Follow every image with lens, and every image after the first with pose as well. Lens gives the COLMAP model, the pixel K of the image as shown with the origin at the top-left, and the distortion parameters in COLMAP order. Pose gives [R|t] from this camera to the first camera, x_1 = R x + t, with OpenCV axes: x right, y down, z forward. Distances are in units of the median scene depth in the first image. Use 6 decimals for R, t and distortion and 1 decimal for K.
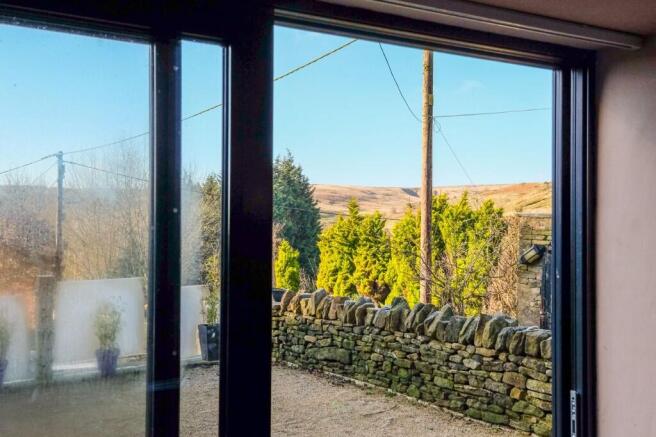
lens RADIAL K [[680.1, 0, 332.5], [0, 680.1, 217.9], [0, 0, 1]] dist [0.072437, 0.000000]
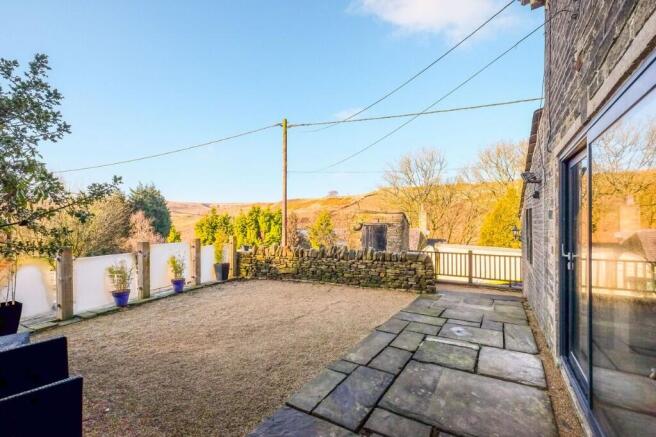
lens RADIAL K [[290.4, 0, 332.9], [0, 290.4, 222.7], [0, 0, 1]] dist [0.009810, -0.000440]
pose [[0.854042, -0.006626, 0.520162, -0.134248], [-0.002202, 0.999864, 0.016353, 0.007278], [-0.520199, -0.015112, 0.853911, 0.029463]]
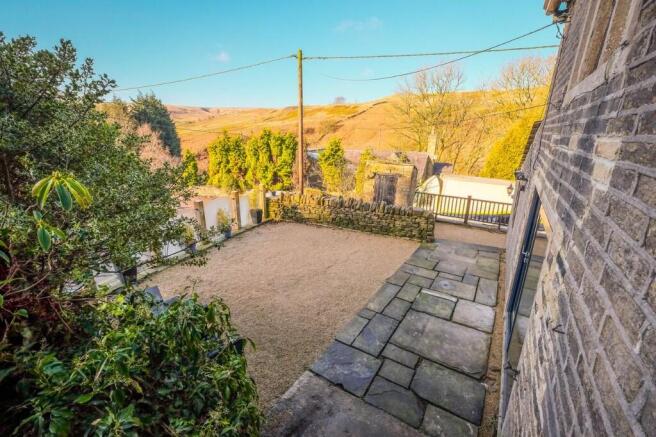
lens RADIAL K [[290.4, 0, 332.5], [0, 290.4, 219.0], [0, 0, 1]] dist [0.009810, -0.000440]
pose [[0.862569, -0.142559, 0.485439, -0.174624], [-0.019719, 0.949280, 0.313813, -0.055884], [-0.505555, -0.280257, 0.816009, 0.000490]]
